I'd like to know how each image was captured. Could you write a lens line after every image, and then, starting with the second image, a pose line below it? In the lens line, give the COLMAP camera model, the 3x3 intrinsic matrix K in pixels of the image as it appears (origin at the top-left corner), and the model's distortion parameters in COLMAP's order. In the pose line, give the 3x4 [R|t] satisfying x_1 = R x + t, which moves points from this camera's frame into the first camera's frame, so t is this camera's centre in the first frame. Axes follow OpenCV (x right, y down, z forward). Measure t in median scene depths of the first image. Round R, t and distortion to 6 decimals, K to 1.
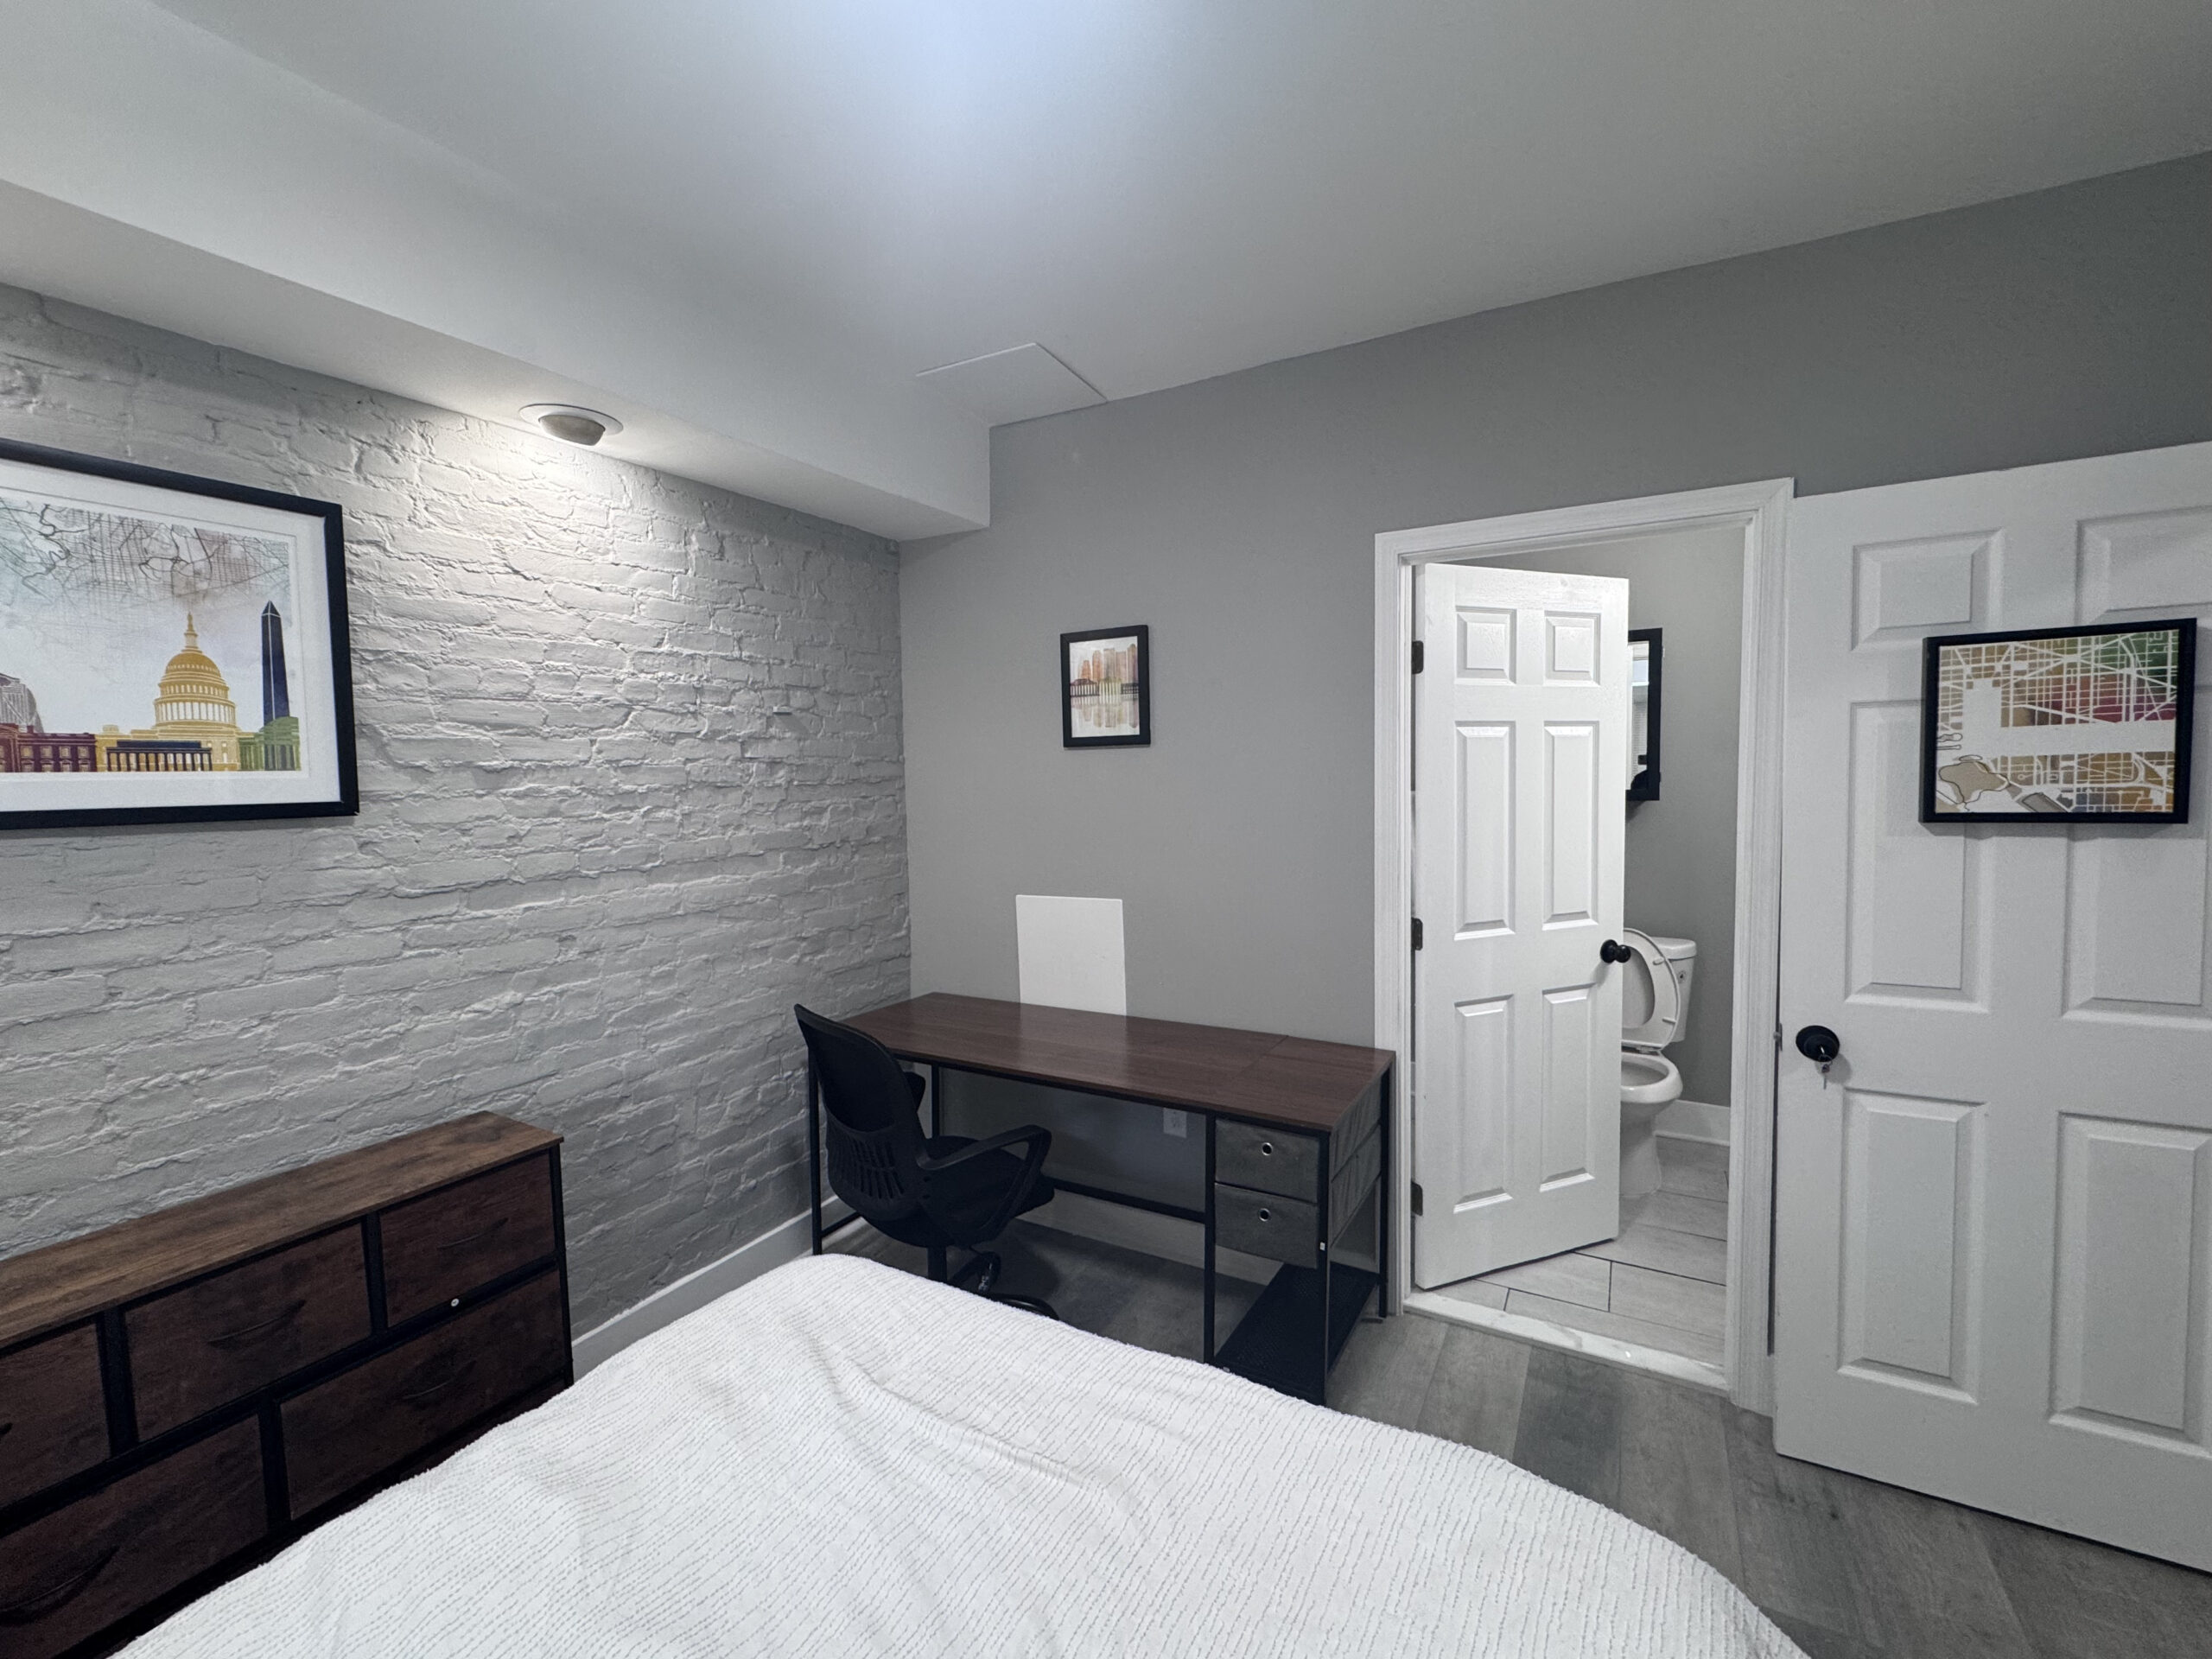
lens RADIAL K [[912.5, 0, 1117.8], [0, 912.5, 822.3], [0, 0, 1]] dist [-0.001631, 0.000440]
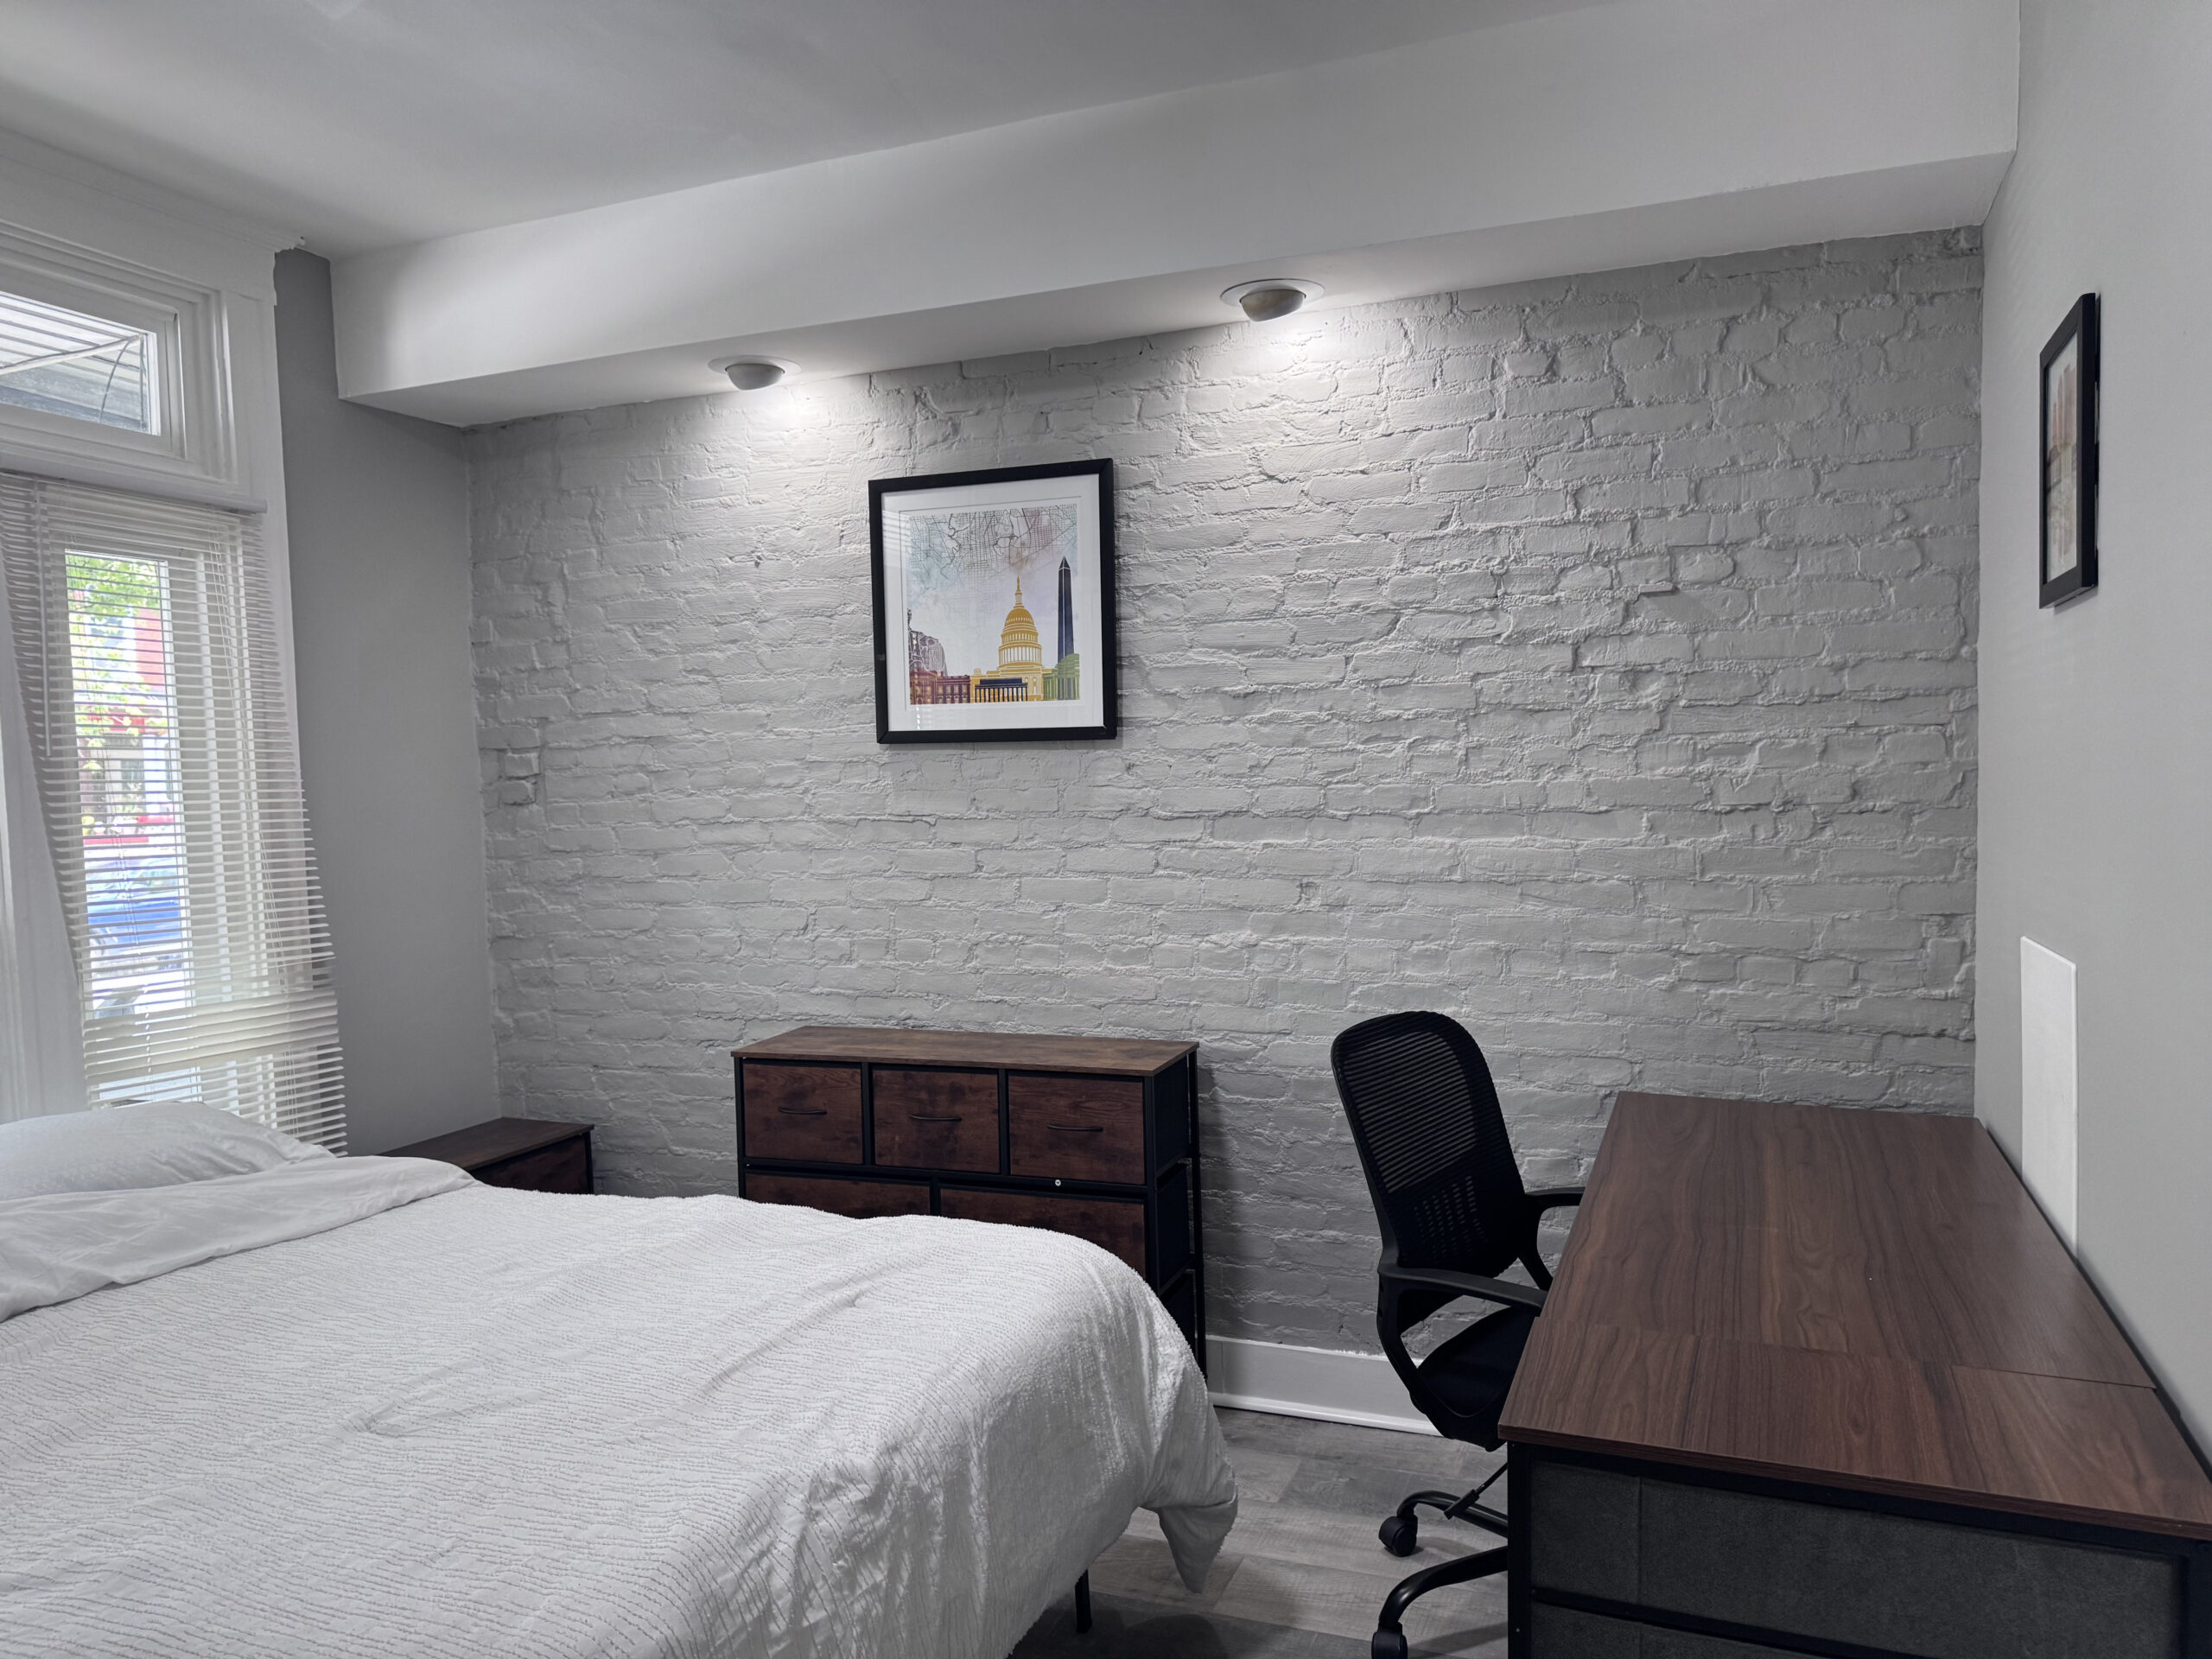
lens RADIAL K [[1552.9, 0, 1117.0], [0, 1552.9, 833.5], [0, 0, 1]] dist [0.097297, -0.009825]
pose [[0.150424, 0.061422, -0.986712, 0.872342], [-0.038742, 0.997668, 0.056198, 0.000529], [0.987862, 0.029774, 0.152453, 0.606392]]
